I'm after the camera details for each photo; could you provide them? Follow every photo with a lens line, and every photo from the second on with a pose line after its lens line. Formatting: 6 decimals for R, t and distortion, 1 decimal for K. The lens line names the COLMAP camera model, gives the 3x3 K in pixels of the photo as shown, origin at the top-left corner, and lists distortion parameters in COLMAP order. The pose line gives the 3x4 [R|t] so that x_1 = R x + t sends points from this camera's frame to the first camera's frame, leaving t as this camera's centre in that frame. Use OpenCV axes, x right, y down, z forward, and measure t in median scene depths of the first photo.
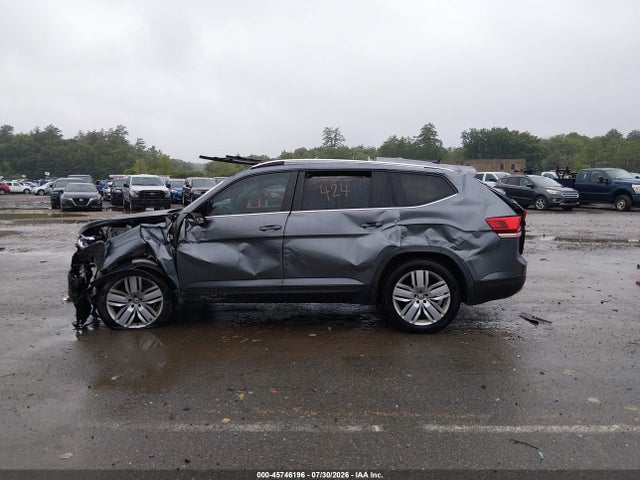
lens RADIAL K [[473.1, 0, 320.0], [0, 473.1, 240.0], [0, 0, 1]] dist [0.076561, -0.116477]
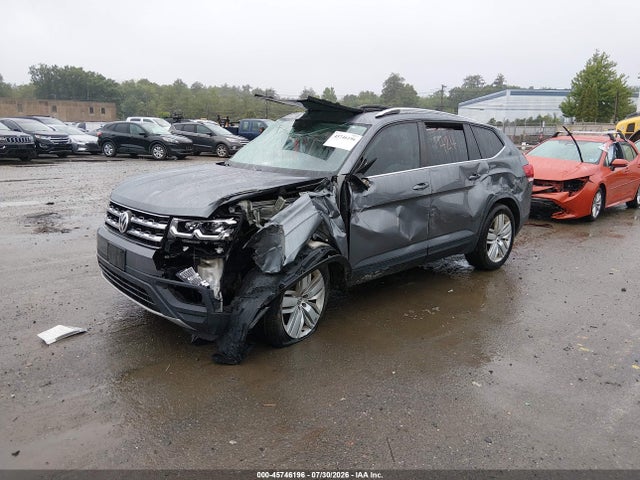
lens RADIAL K [[473.1, 0, 320.0], [0, 473.1, 240.0], [0, 0, 1]] dist [0.076561, -0.116477]
pose [[0.686061, -0.147793, 0.712375, -0.903095], [0.067787, 0.987876, 0.139667, -0.064225], [-0.724379, -0.047530, 0.687761, 0.515537]]
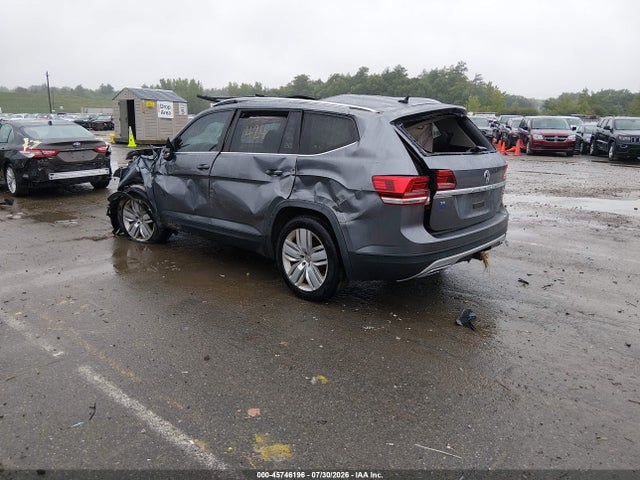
lens RADIAL K [[473.1, 0, 320.0], [0, 473.1, 240.0], [0, 0, 1]] dist [0.076561, -0.116477]
pose [[0.794260, 0.166314, -0.584372, 0.739477], [-0.092842, 0.983733, 0.153785, -0.052475], [0.600442, -0.067891, 0.796781, 0.315610]]
